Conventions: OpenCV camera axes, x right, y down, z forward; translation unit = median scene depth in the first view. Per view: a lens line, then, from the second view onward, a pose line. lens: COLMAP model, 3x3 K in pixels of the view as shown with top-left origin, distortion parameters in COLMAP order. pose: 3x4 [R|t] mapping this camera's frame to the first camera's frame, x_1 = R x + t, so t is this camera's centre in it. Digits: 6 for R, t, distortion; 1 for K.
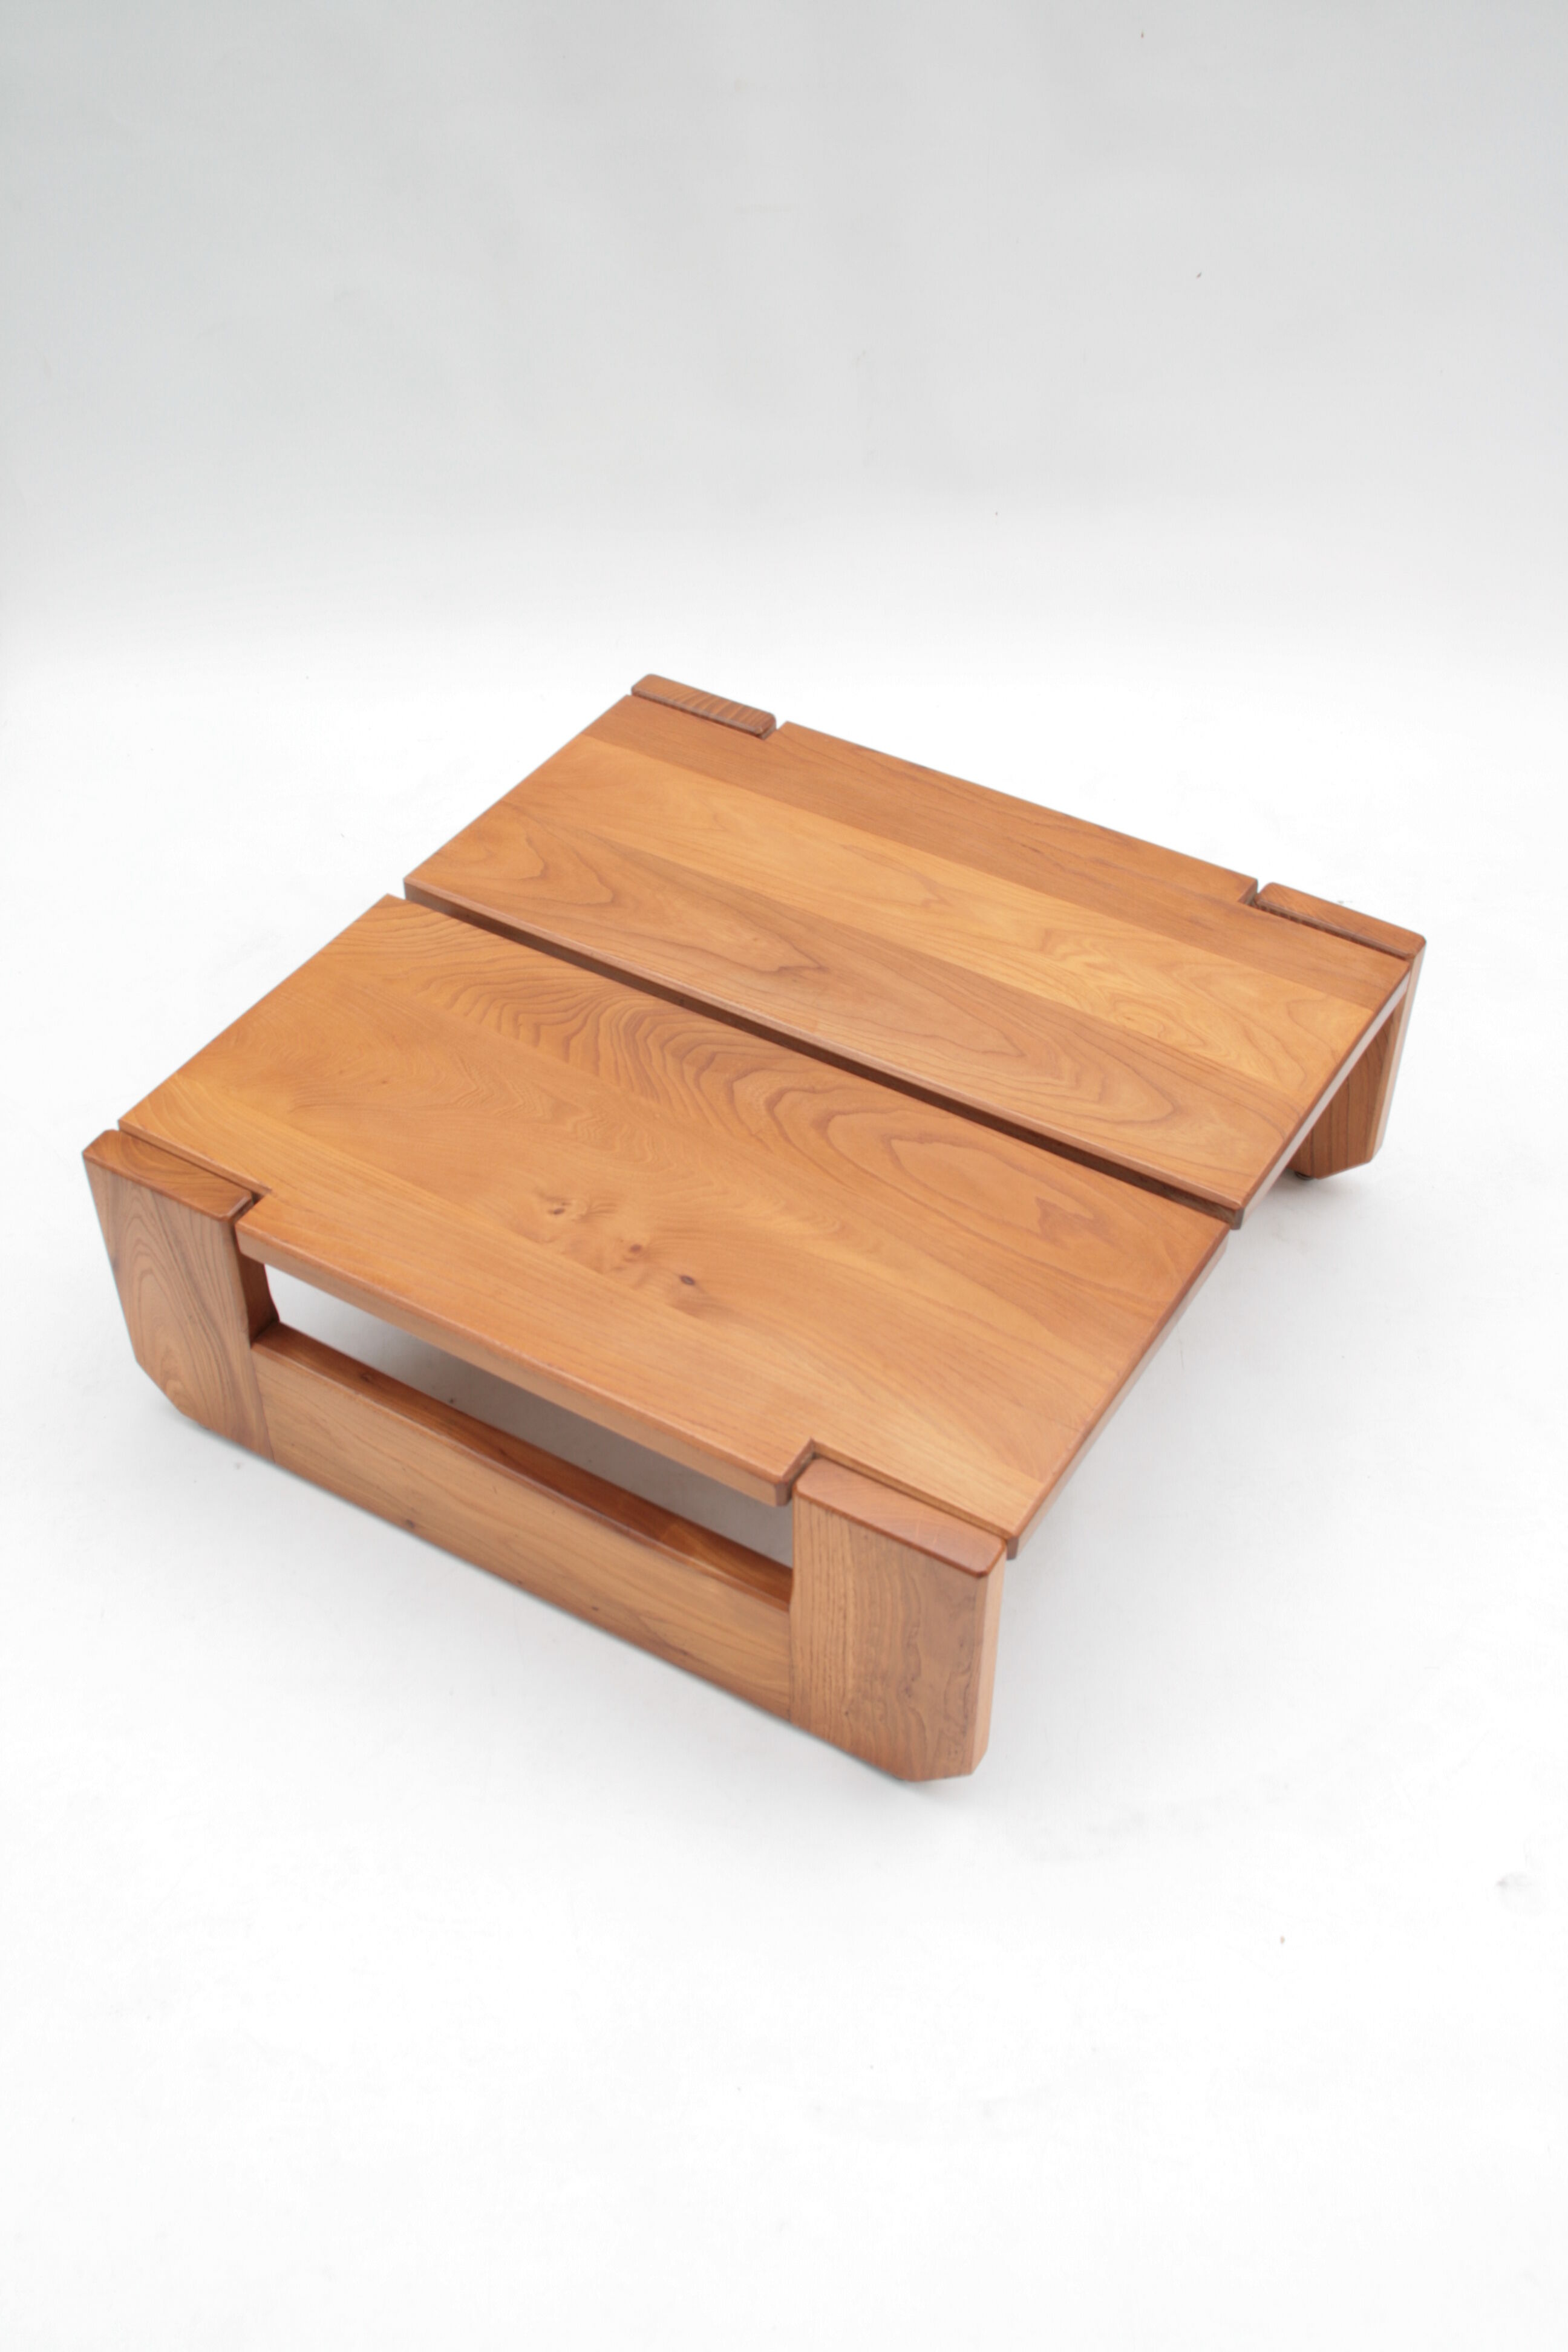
lens RADIAL K [[2495.6, 0, 775.3], [0, 2495.6, 1234.7], [0, 0, 1]] dist [-0.066495, 0.013897]
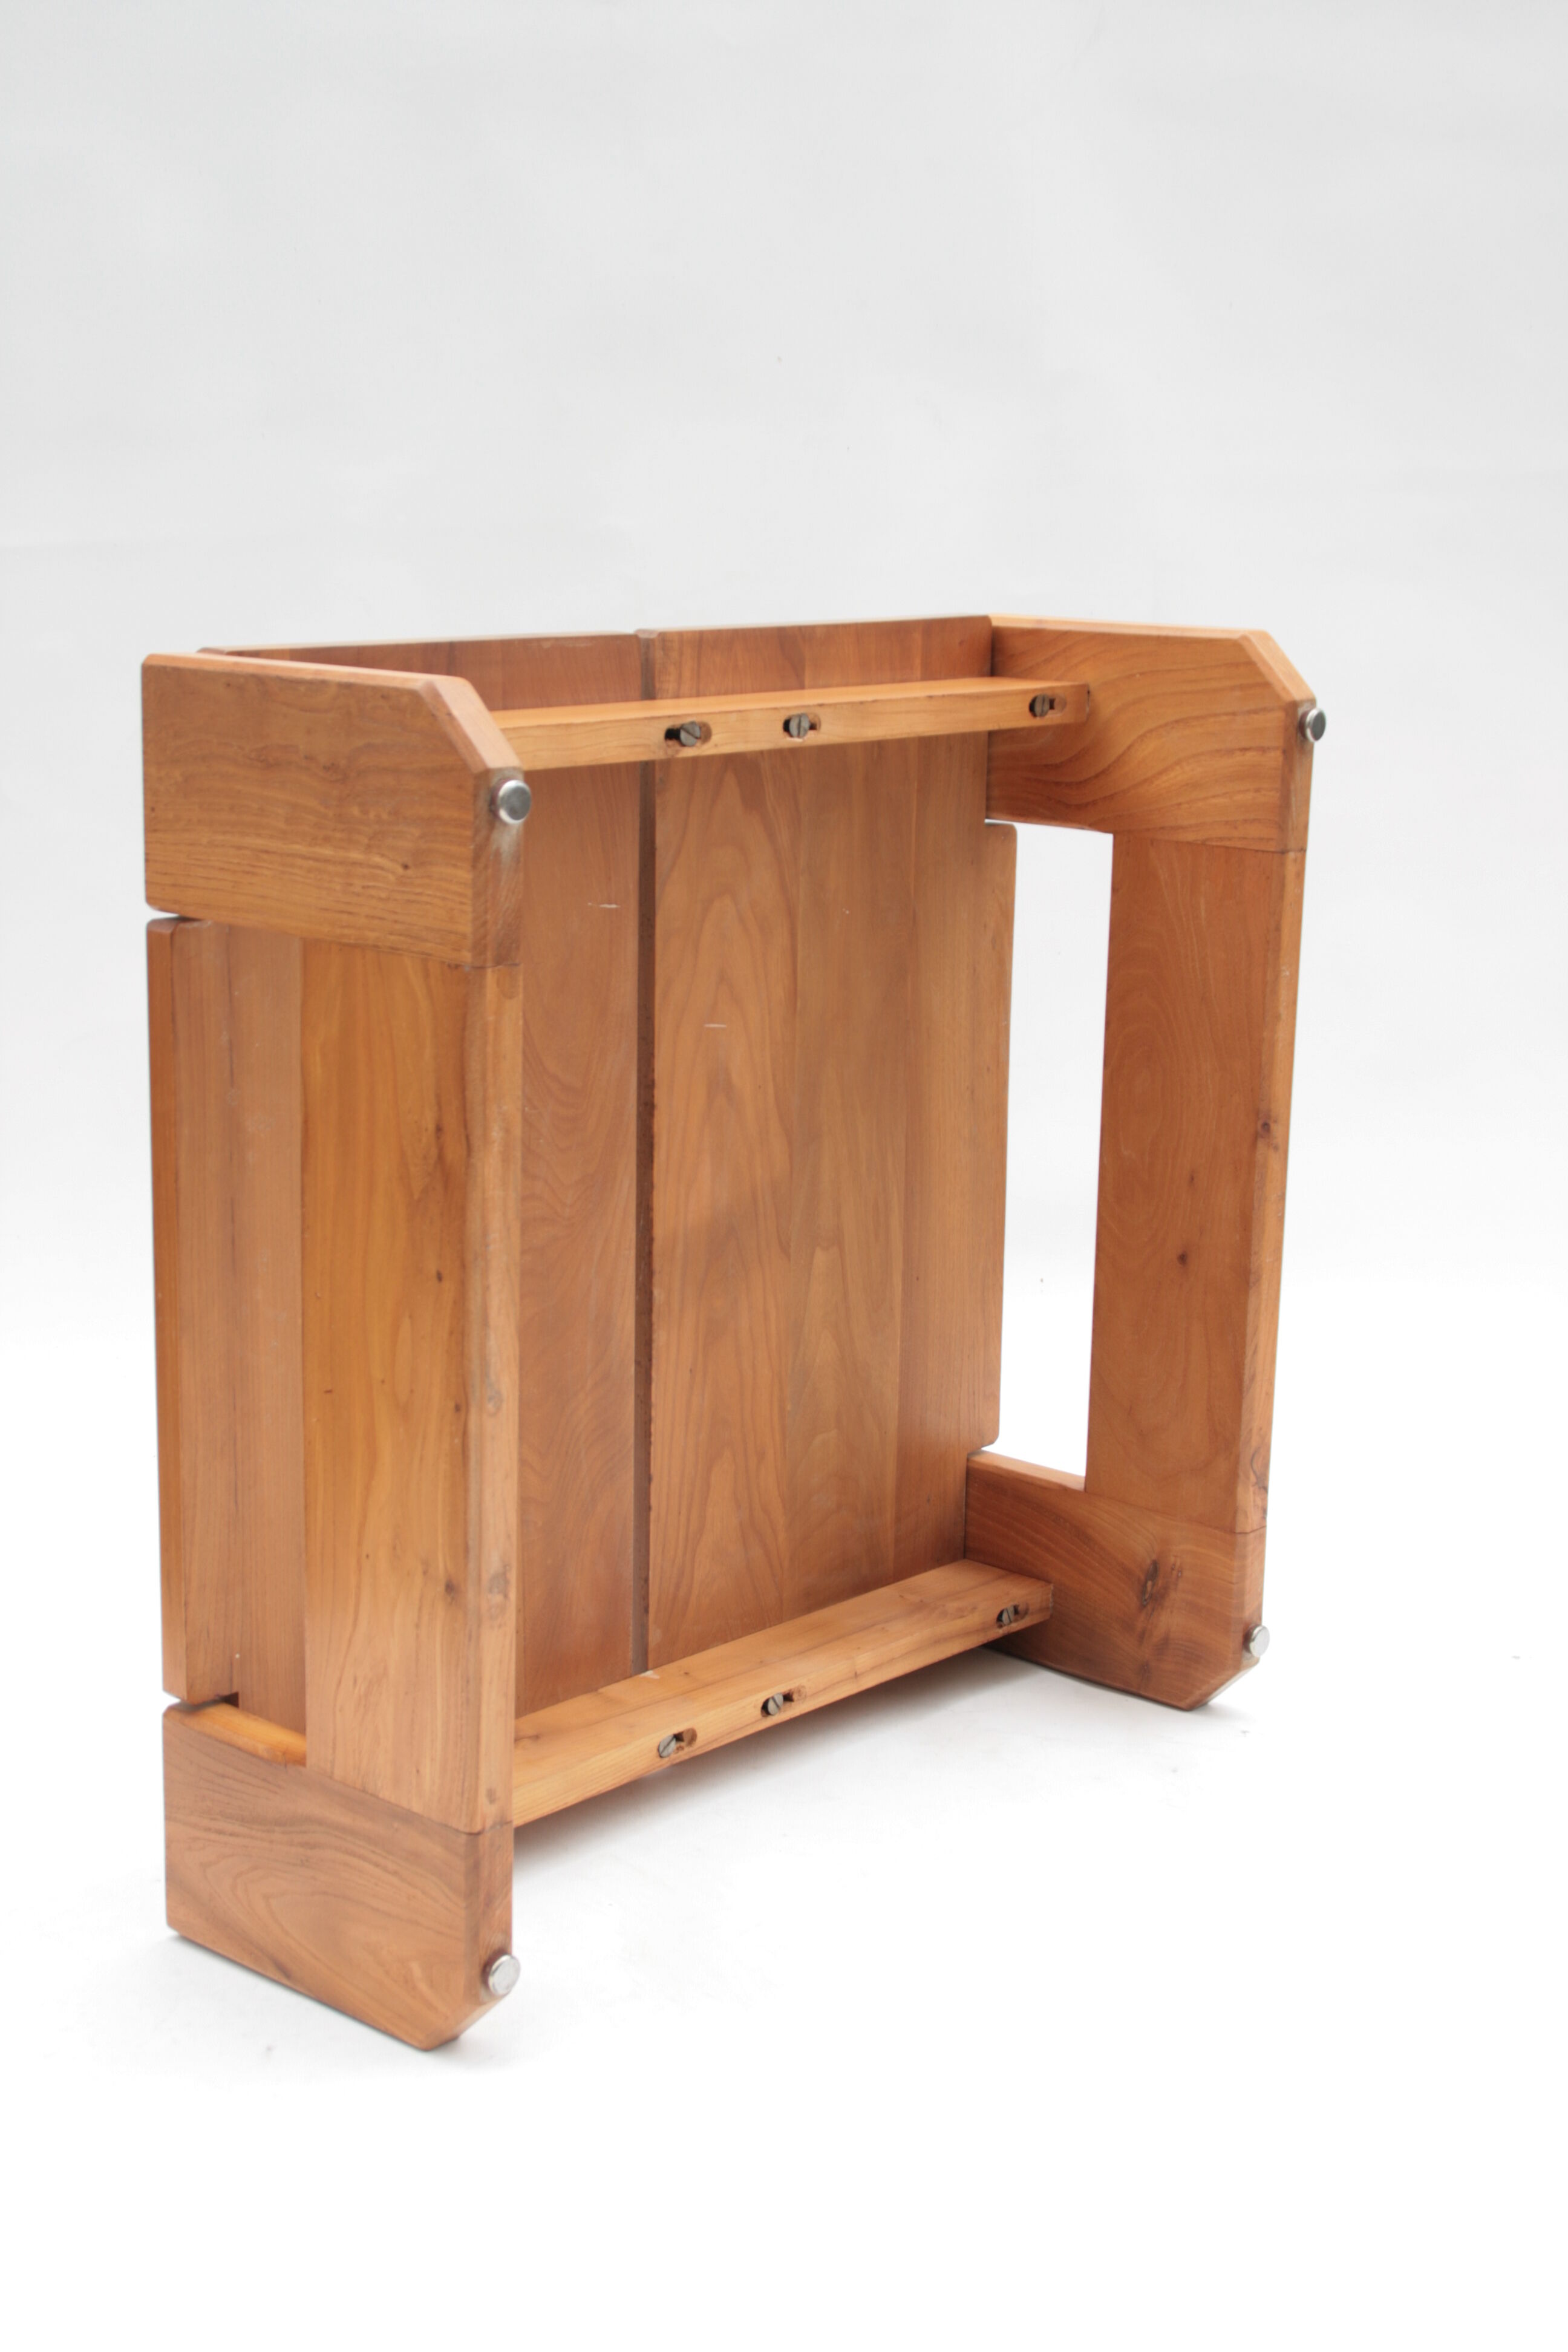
lens RADIAL K [[3441.8, 0, 783.9], [0, 3441.8, 1227.6], [0, 0, 1]] dist [0.043311, 0.051727]
pose [[0.368825, -0.911443, 0.182317, -0.199106], [0.135047, -0.141518, -0.980681, 1.111589], [0.919636, 0.386321, 0.070892, 0.996547]]
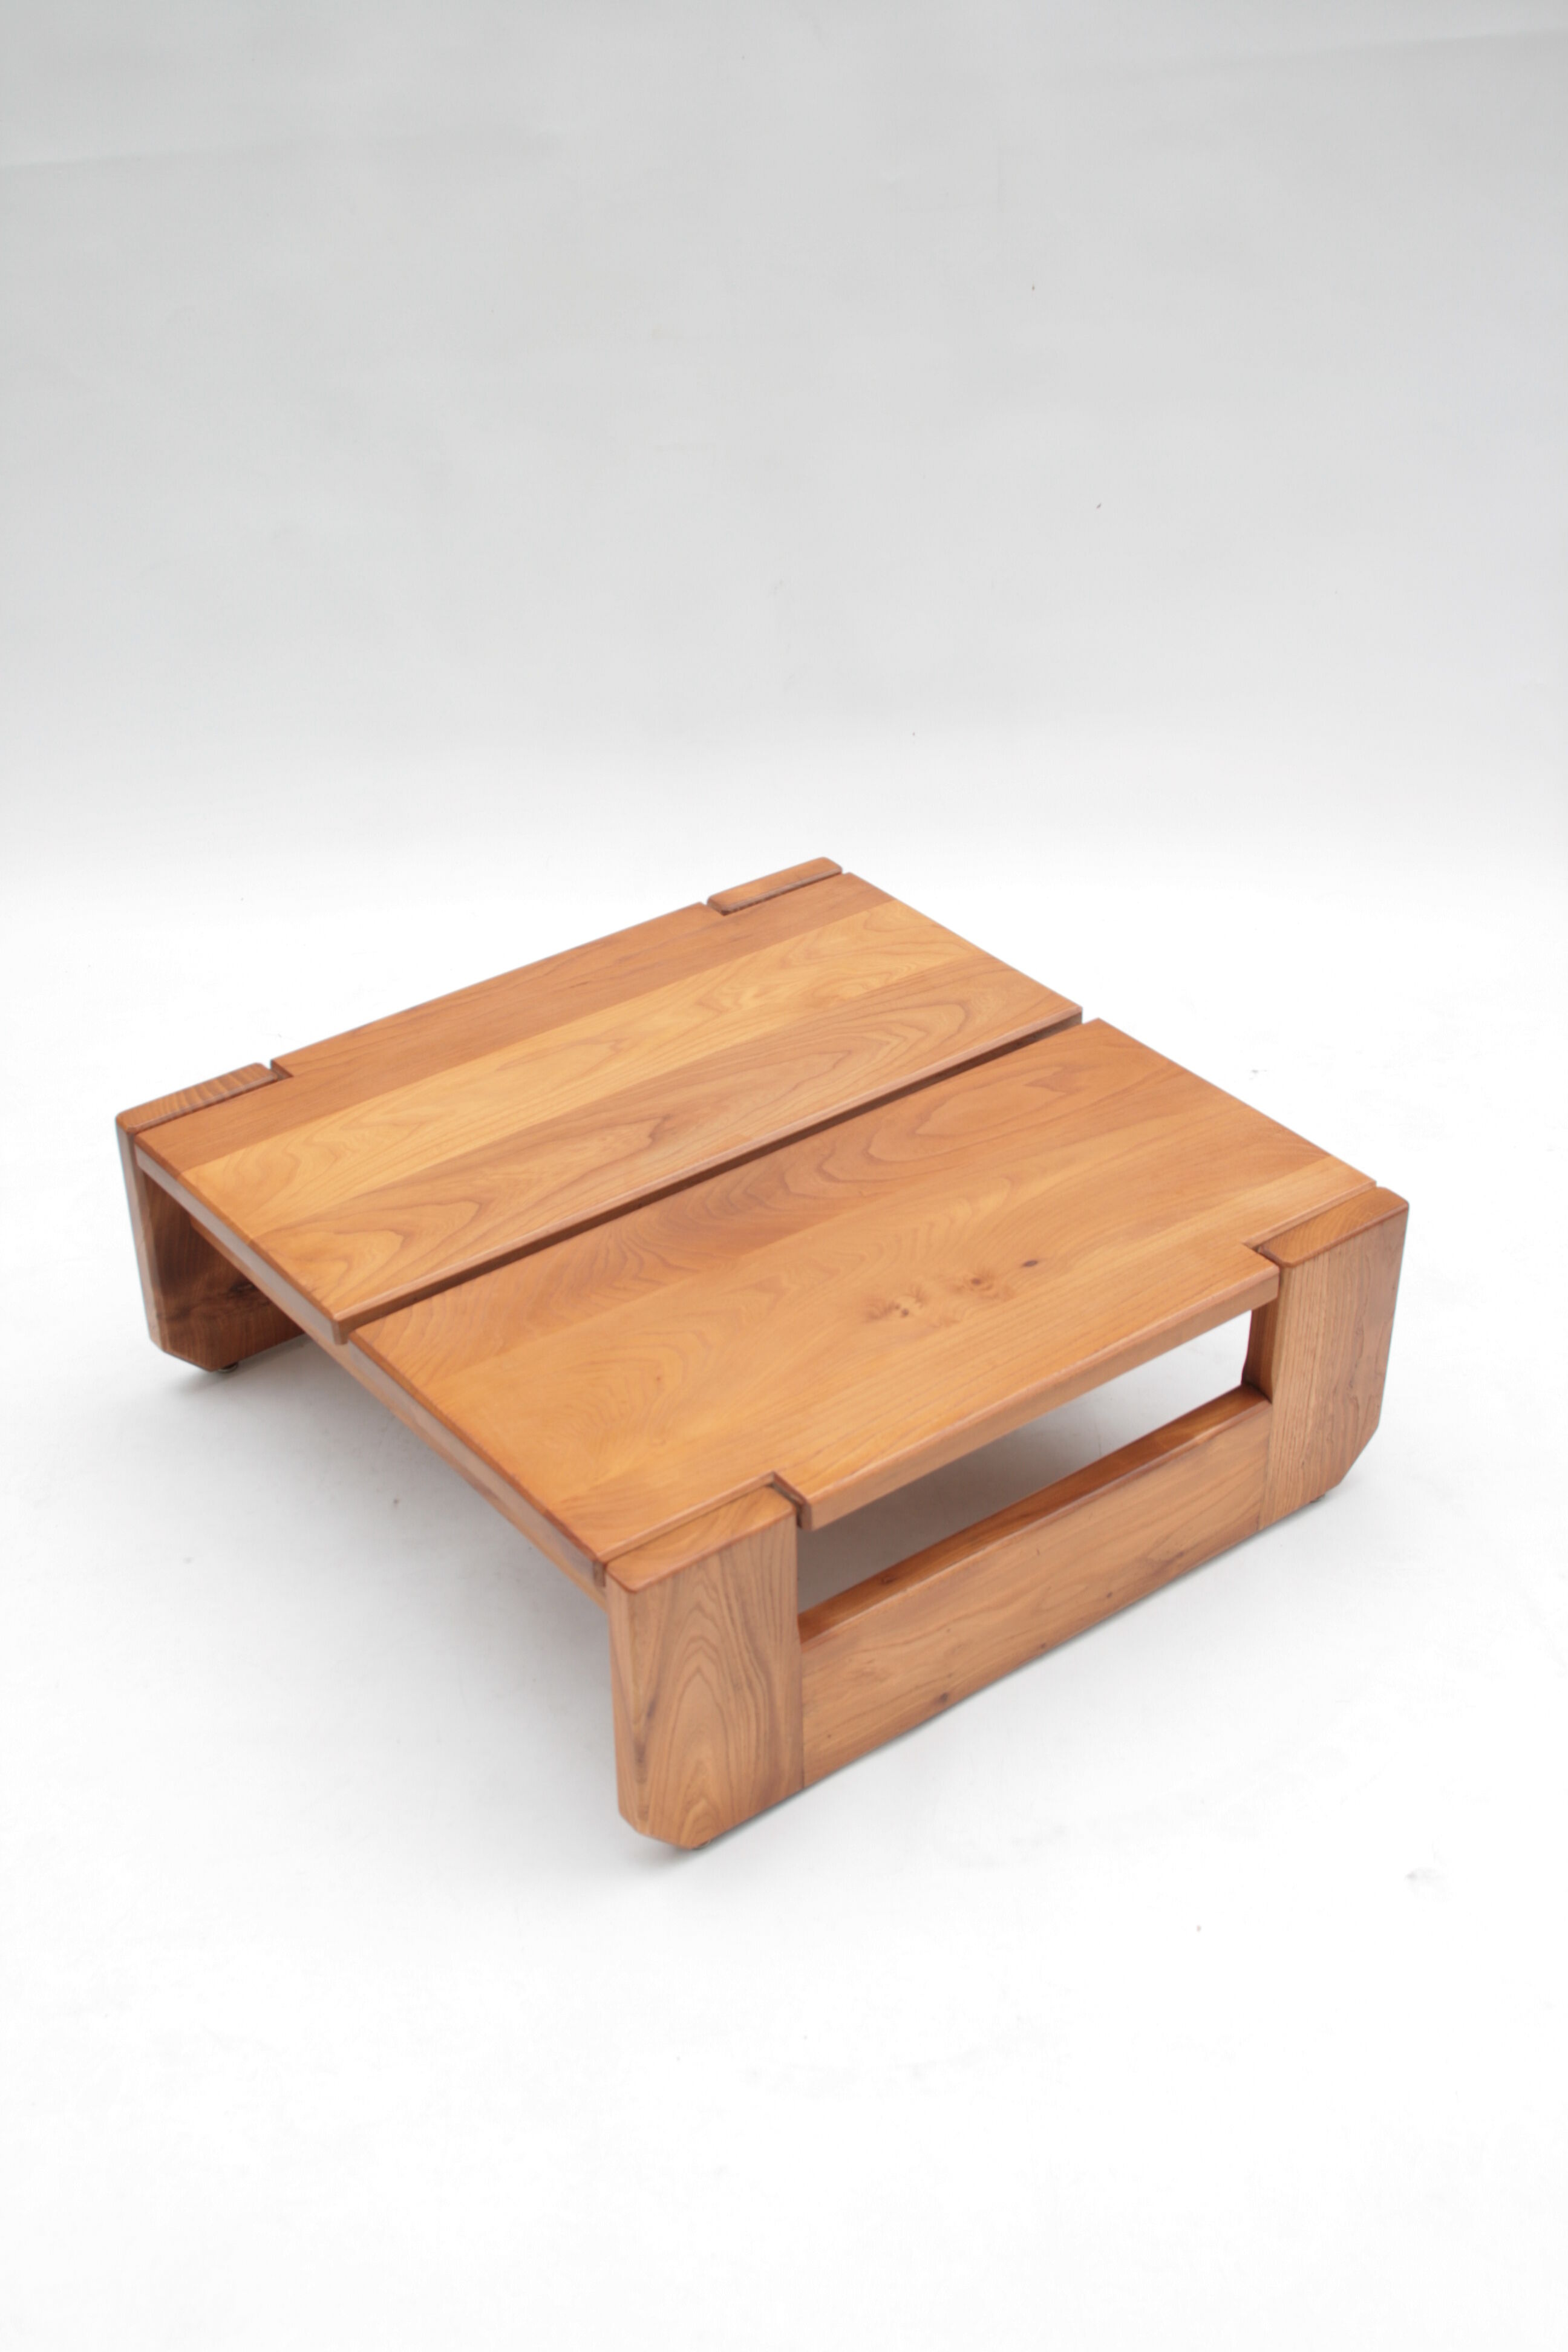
lens RADIAL K [[3012.1, 0, 780.8], [0, 3012.1, 1223.2], [0, 0, 1]] dist [0.012285, 0.003600]
pose [[0.361854, -0.523044, 0.771678, -1.015843], [0.661147, 0.727565, 0.183121, -0.289502], [-0.657227, 0.443929, 0.609081, 0.231935]]
